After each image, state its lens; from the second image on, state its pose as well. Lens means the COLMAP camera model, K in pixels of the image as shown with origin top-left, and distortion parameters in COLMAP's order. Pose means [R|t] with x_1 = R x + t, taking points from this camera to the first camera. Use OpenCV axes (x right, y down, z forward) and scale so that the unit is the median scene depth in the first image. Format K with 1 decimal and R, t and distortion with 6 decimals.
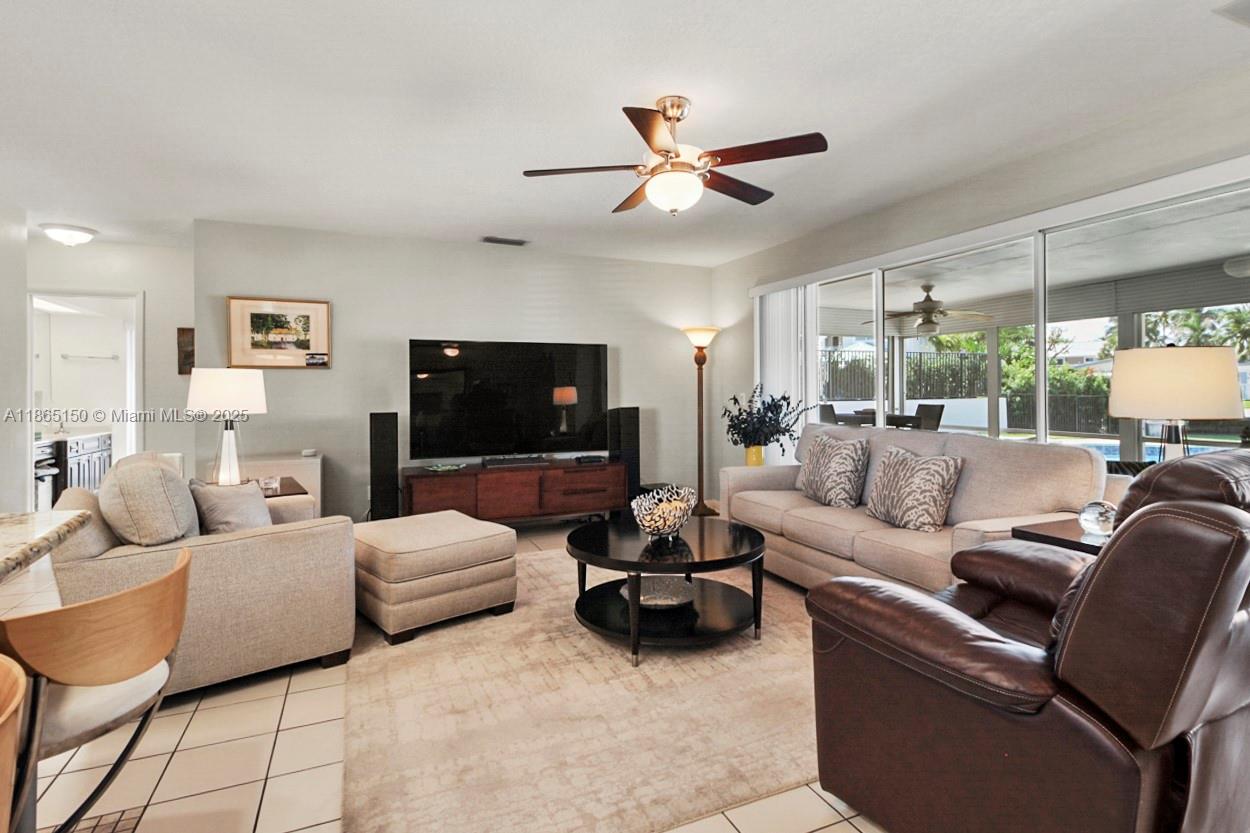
lens RADIAL K [[626.2, 0, 632.2], [0, 626.2, 395.9], [0, 0, 1]] dist [0.017332, -0.000365]
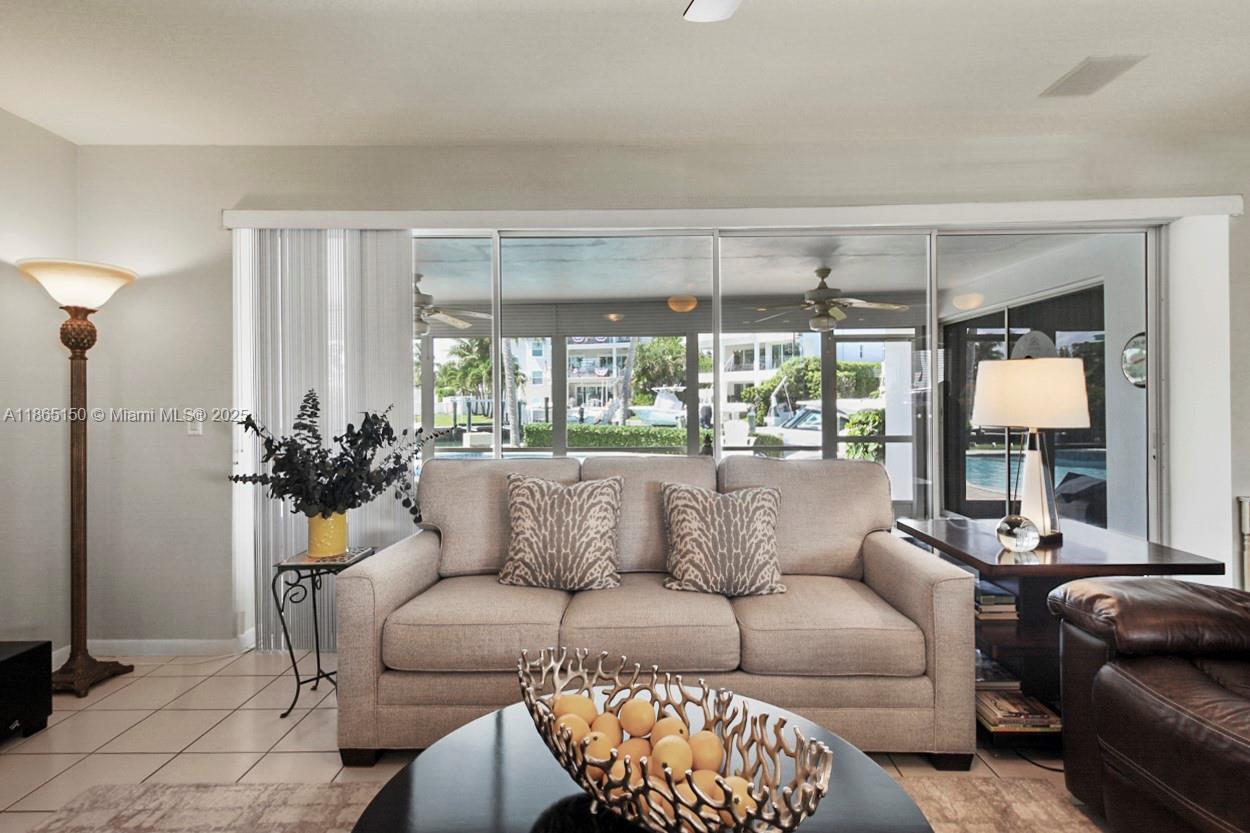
lens RADIAL K [[626.2, 0, 632.2], [0, 626.2, 395.9], [0, 0, 1]] dist [0.017332, -0.000365]
pose [[0.389437, 0.013398, 0.920956, -0.208089], [0.008292, 0.999803, -0.018051, -0.005297], [-0.921016, 0.014666, 0.389249, 0.607252]]
